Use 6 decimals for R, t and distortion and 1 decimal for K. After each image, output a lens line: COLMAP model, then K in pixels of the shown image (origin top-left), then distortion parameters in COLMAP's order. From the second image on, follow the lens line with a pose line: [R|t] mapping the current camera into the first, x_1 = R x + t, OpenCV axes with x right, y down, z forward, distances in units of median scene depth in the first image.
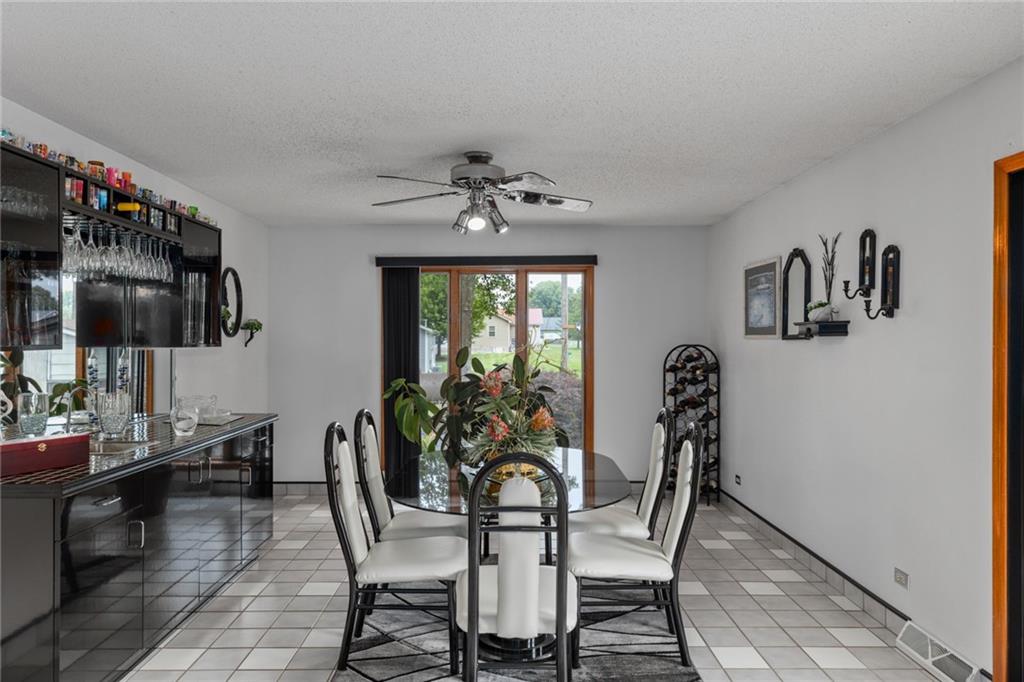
lens RADIAL K [[711.2, 0, 511.4], [0, 711.2, 340.4], [0, 0, 1]] dist [0.002395, 0.000107]
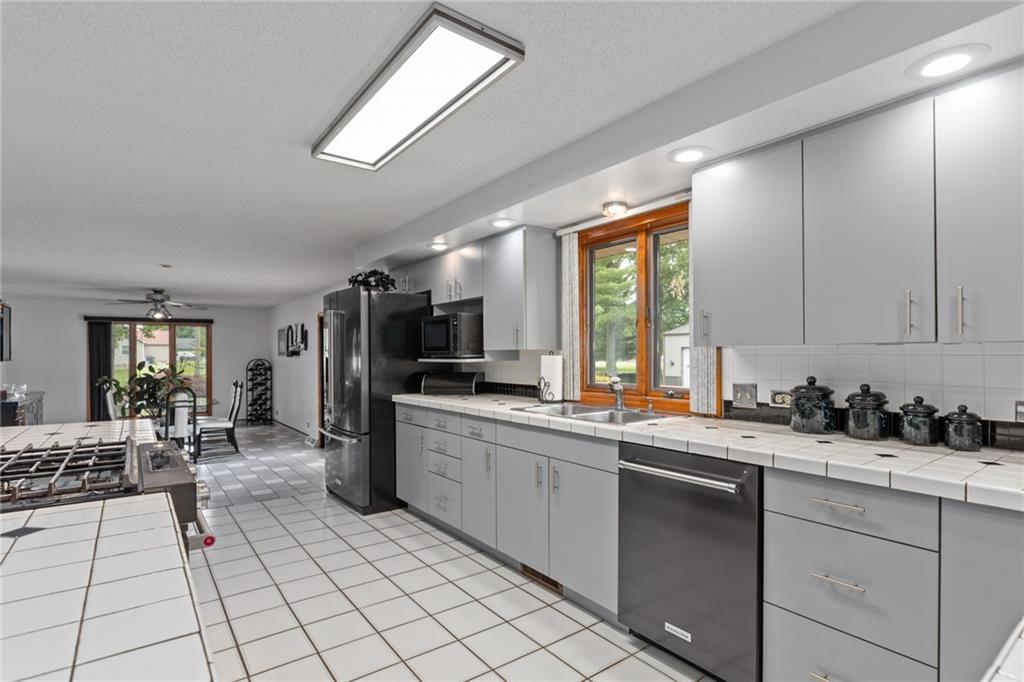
lens RADIAL K [[502.0, 0, 509.9], [0, 502.0, 356.3], [0, 0, 1]] dist [-0.005392, -0.001341]
pose [[0.807331, -0.003947, 0.590085, -0.057213], [0.004020, 0.999991, 0.001190, -0.002033], [-0.590085, 0.001411, 0.807340, -0.842131]]
